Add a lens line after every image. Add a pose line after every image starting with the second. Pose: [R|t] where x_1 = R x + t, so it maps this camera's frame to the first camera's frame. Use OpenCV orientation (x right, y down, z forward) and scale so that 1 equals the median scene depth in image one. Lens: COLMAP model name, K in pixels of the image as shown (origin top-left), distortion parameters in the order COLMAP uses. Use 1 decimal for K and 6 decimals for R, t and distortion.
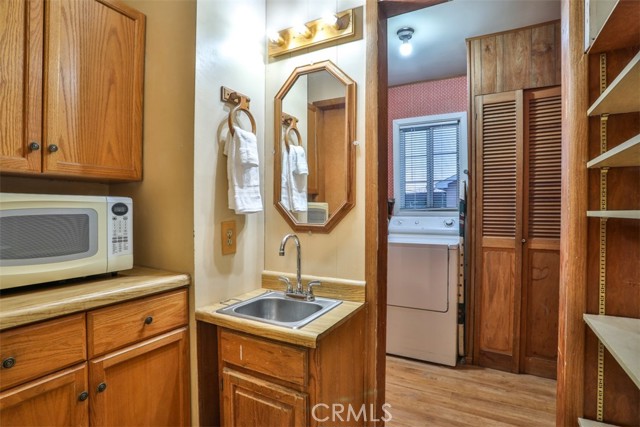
lens RADIAL K [[328.1, 0, 317.4], [0, 328.1, 212.2], [0, 0, 1]] dist [-0.081371, 0.035743]
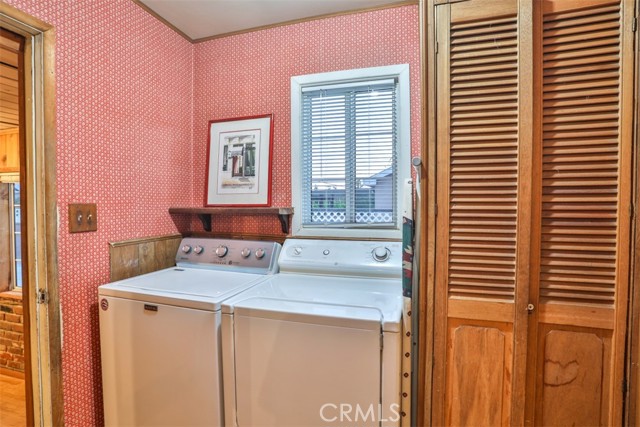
lens RADIAL K [[328.1, 0, 317.4], [0, 328.1, 212.2], [0, 0, 1]] dist [-0.081371, 0.035743]
pose [[0.978696, -0.007844, 0.205164, 0.221221], [0.004357, 0.999838, 0.017443, -0.061264], [-0.205267, -0.016177, 0.978572, 0.568804]]
